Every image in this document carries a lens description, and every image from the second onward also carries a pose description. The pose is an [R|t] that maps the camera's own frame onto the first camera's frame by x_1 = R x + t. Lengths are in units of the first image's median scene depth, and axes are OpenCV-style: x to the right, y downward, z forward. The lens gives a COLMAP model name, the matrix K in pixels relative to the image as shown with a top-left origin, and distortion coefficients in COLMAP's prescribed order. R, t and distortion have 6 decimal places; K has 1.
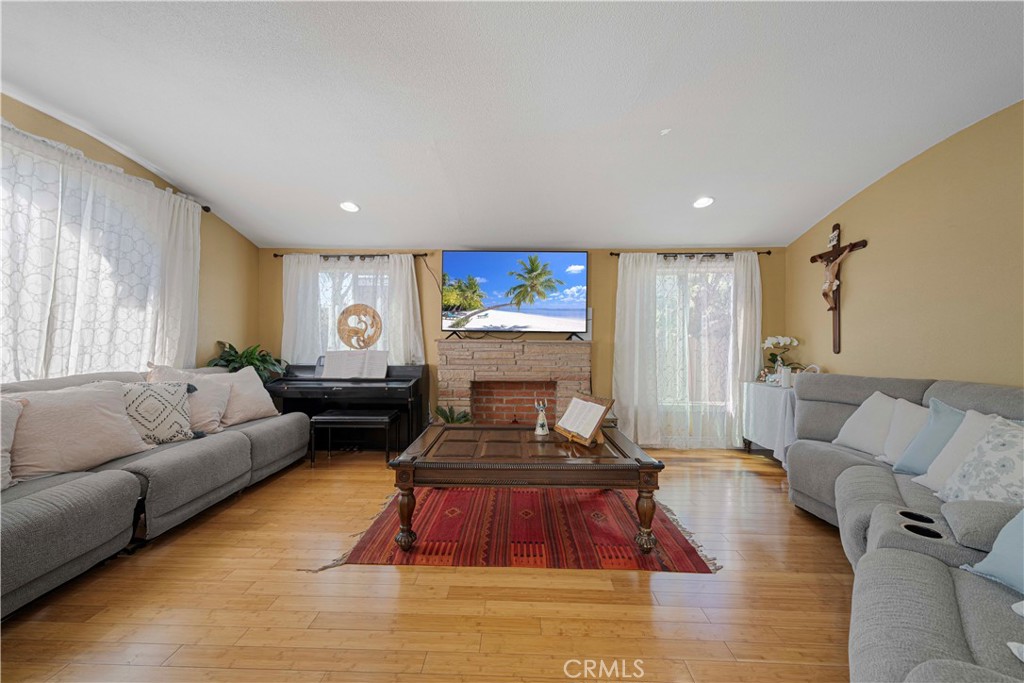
lens RADIAL K [[382.6, 0, 506.3], [0, 382.6, 336.7], [0, 0, 1]] dist [-0.001751, -0.000017]
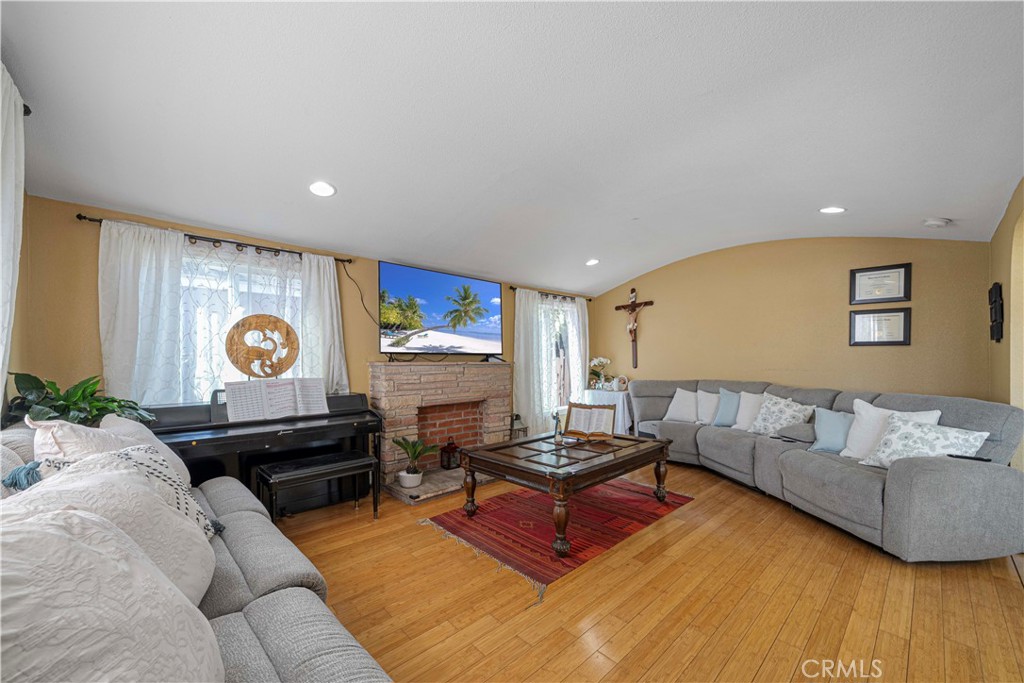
lens RADIAL K [[402.1, 0, 492.2], [0, 402.1, 353.4], [0, 0, 1]] dist [0.001612, -0.000007]
pose [[0.711930, 0.003999, 0.702239, -0.644745], [0.005002, 0.999930, -0.010765, -0.002717], [-0.702232, 0.011177, 0.711860, 0.173735]]
